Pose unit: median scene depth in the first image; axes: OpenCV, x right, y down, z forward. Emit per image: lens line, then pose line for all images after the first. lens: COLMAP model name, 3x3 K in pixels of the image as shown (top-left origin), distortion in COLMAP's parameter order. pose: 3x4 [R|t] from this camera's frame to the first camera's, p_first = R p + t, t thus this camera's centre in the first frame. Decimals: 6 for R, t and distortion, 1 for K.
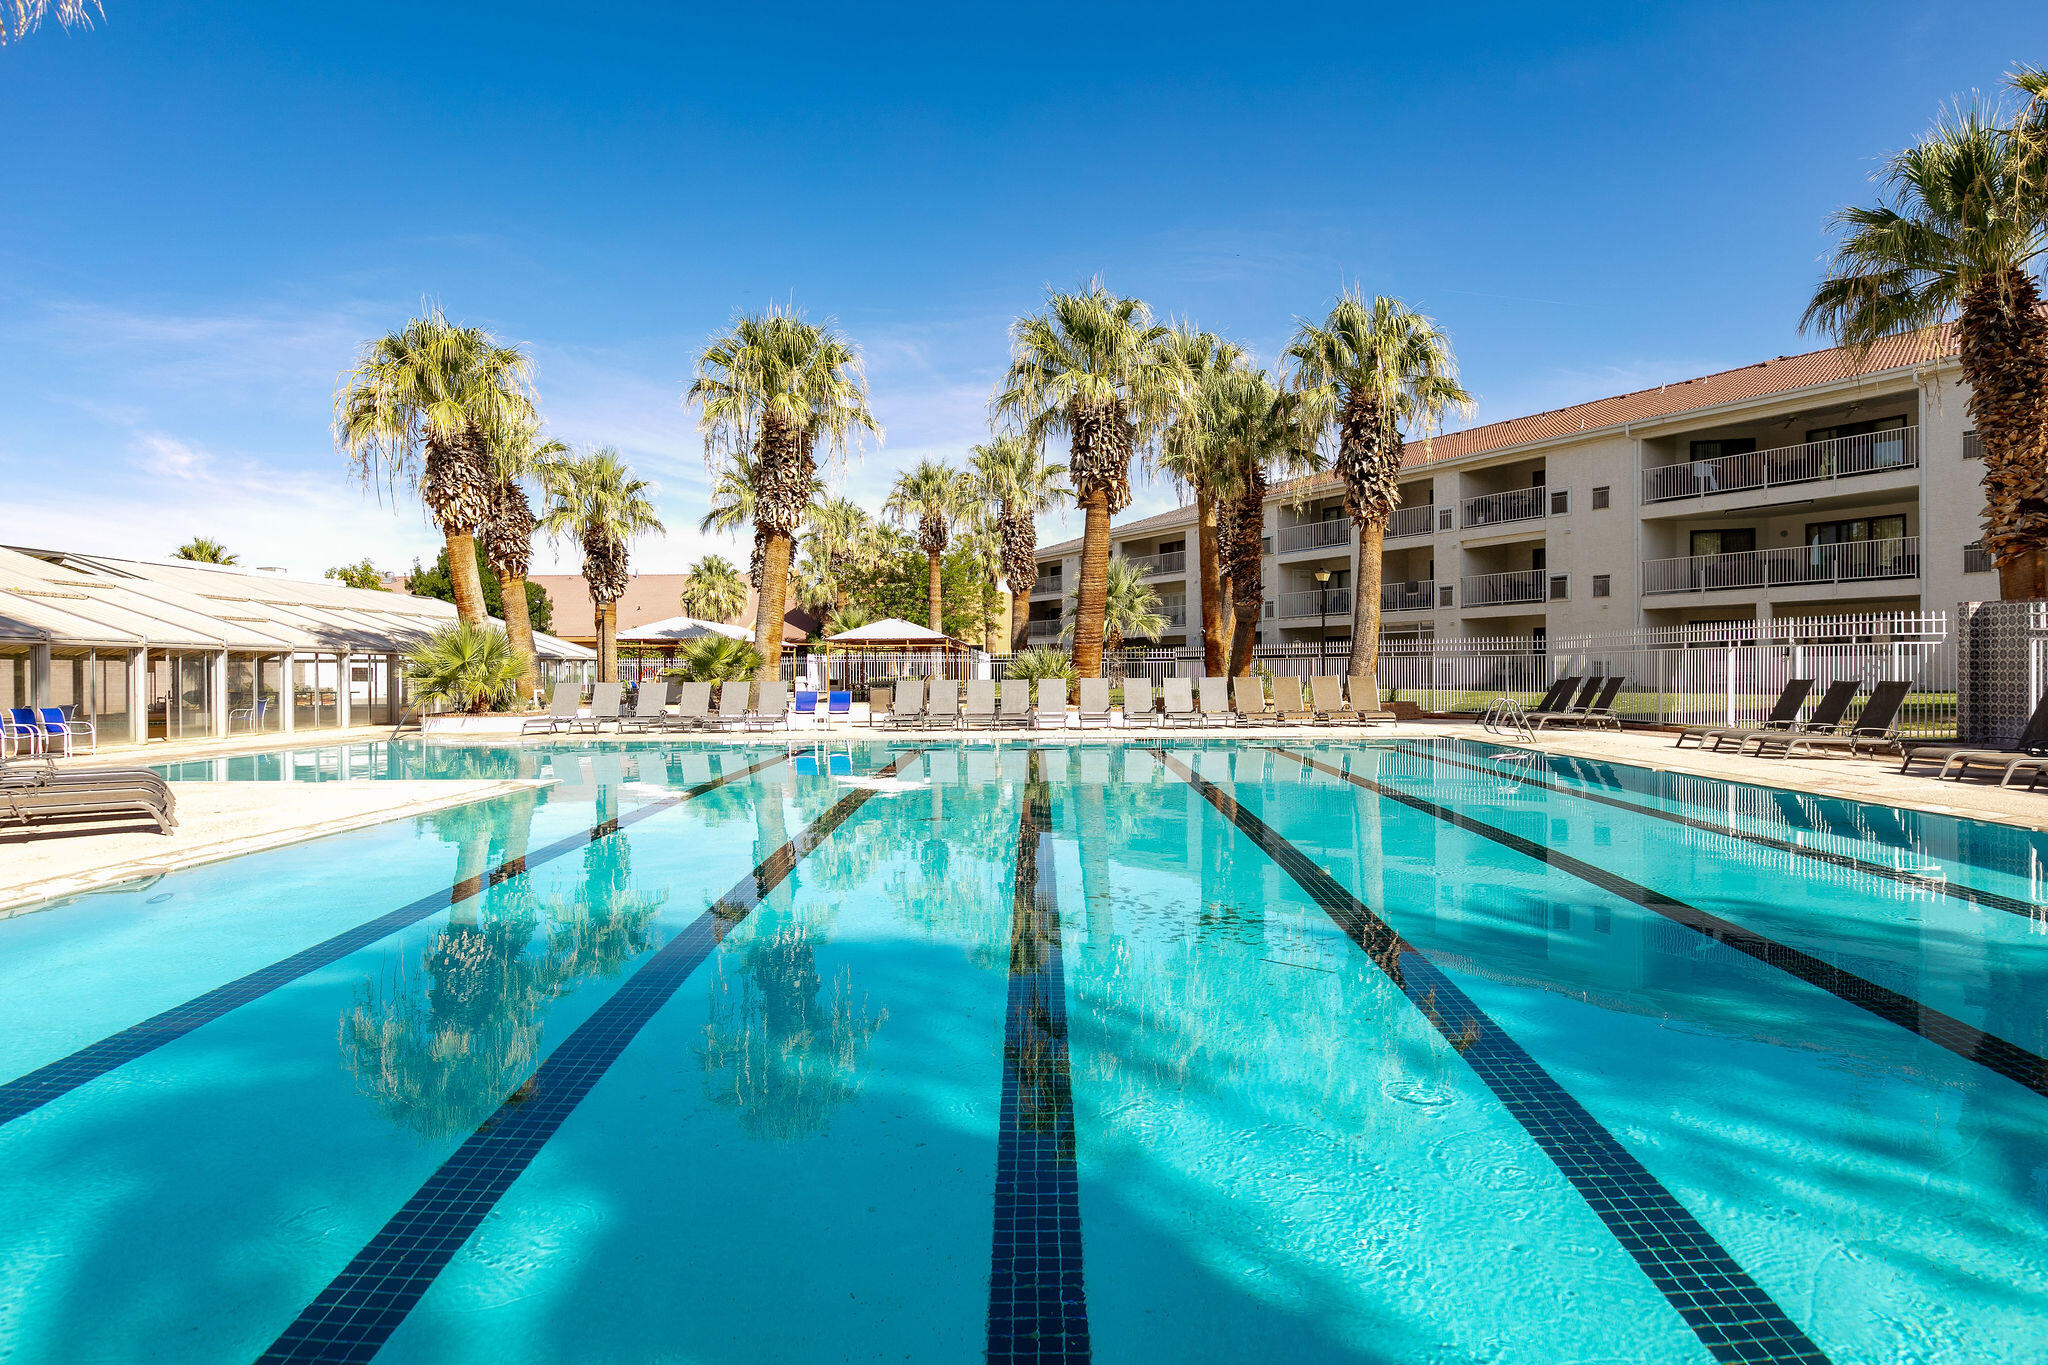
lens RADIAL K [[1249.7, 0, 1024.0], [0, 1249.7, 682.5], [0, 0, 1]] dist [-0.030068, -0.000674]
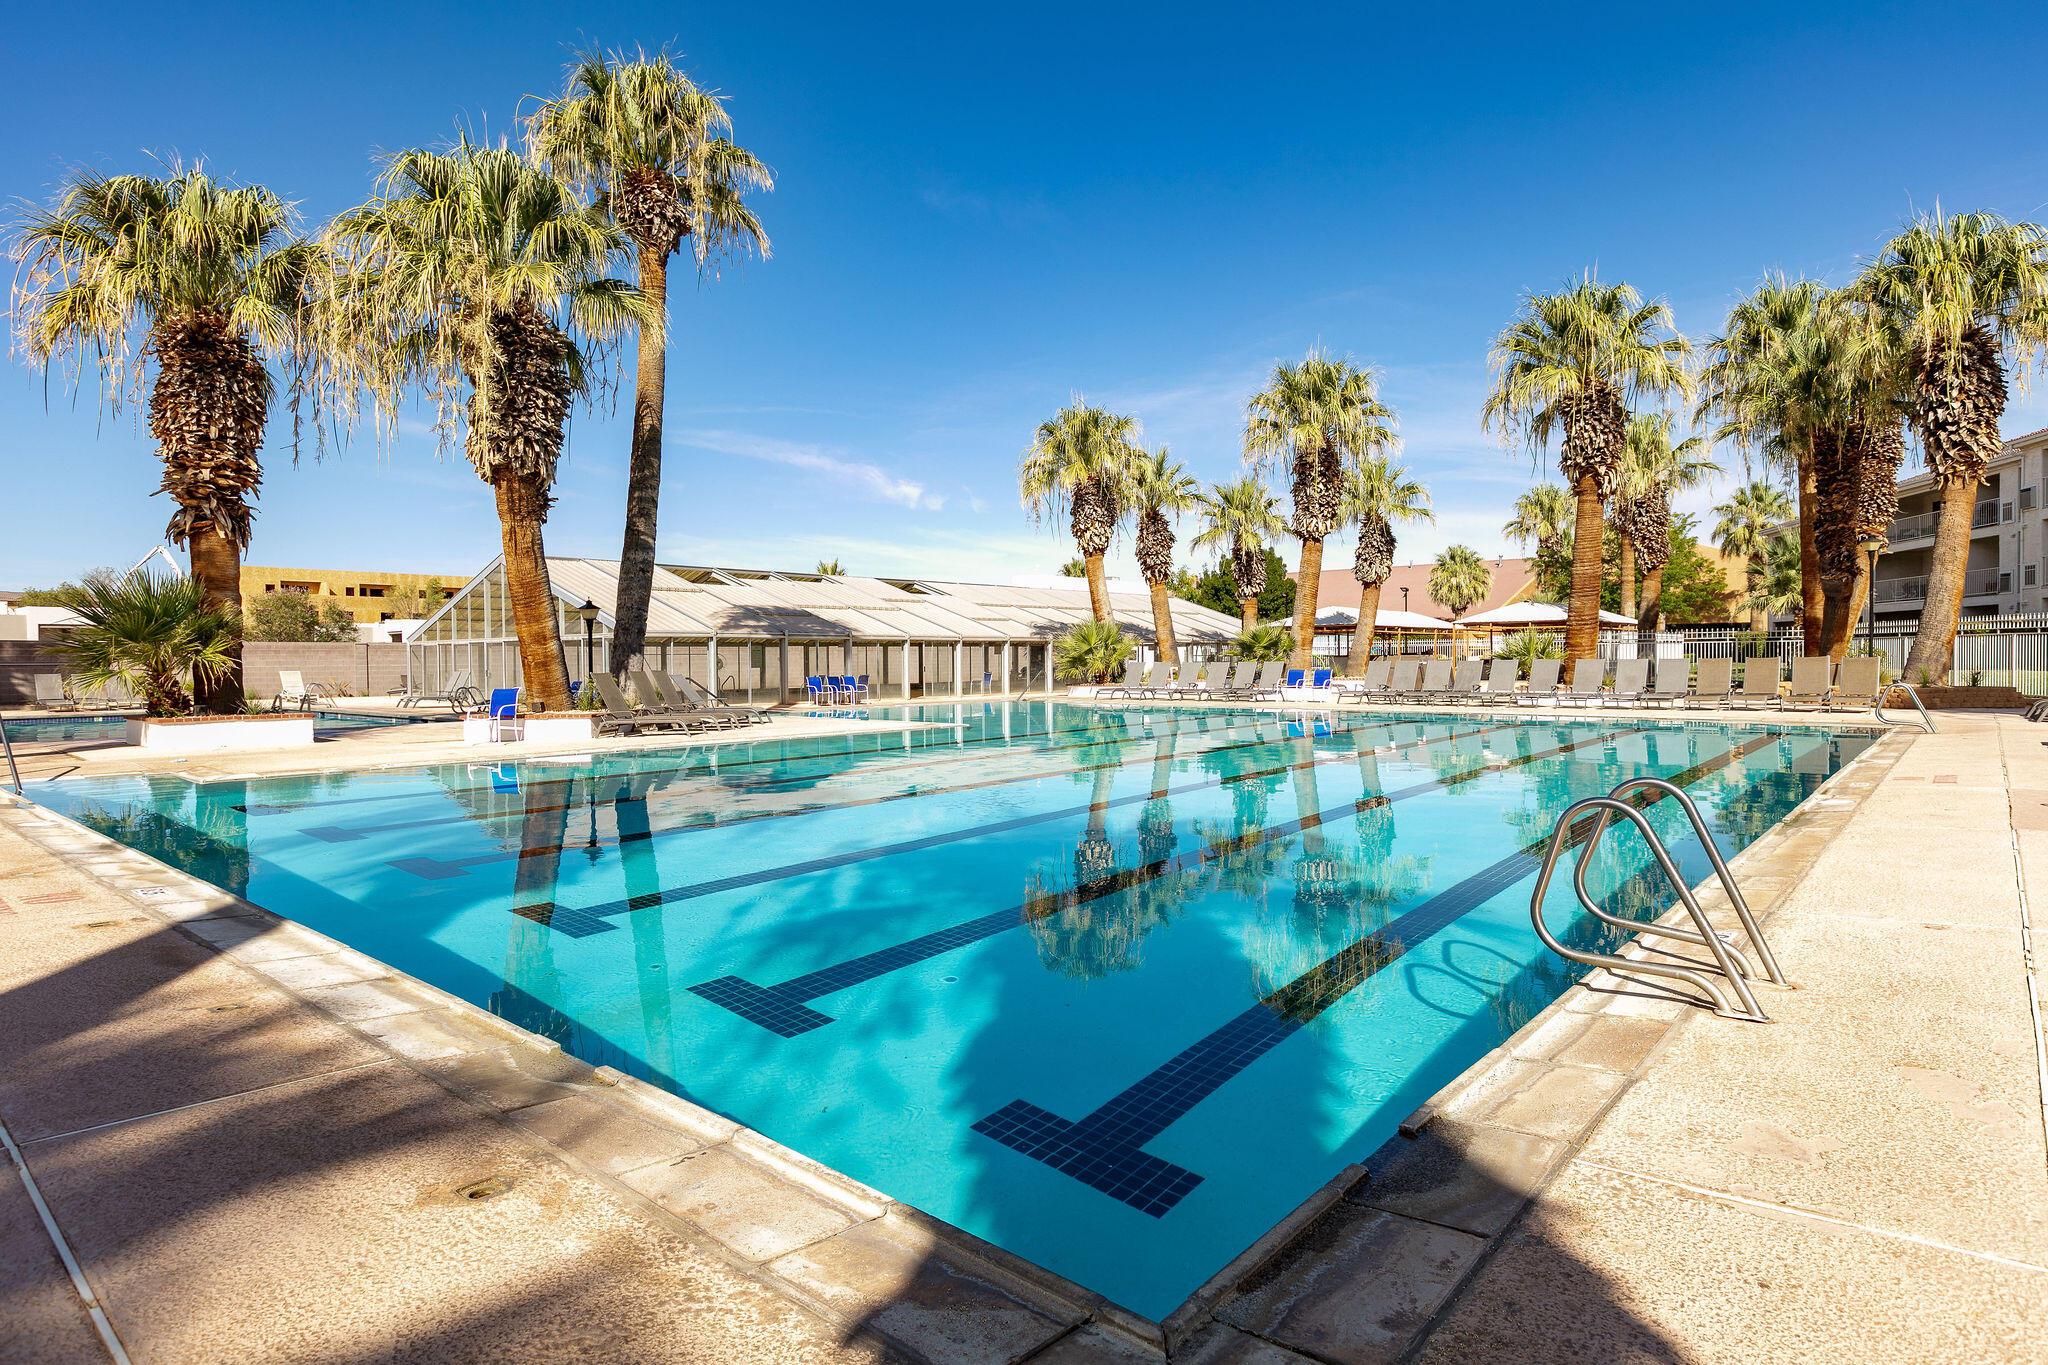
lens RADIAL K [[1134.1, 0, 1024.0], [0, 1134.1, 682.5], [0, 0, 1]] dist [-0.001335, -0.000720]
pose [[0.753057, 0.014186, -0.657803, 0.314333], [-0.001194, 0.999795, 0.020194, -0.002203], [0.657955, -0.014422, 0.752919, -0.016577]]
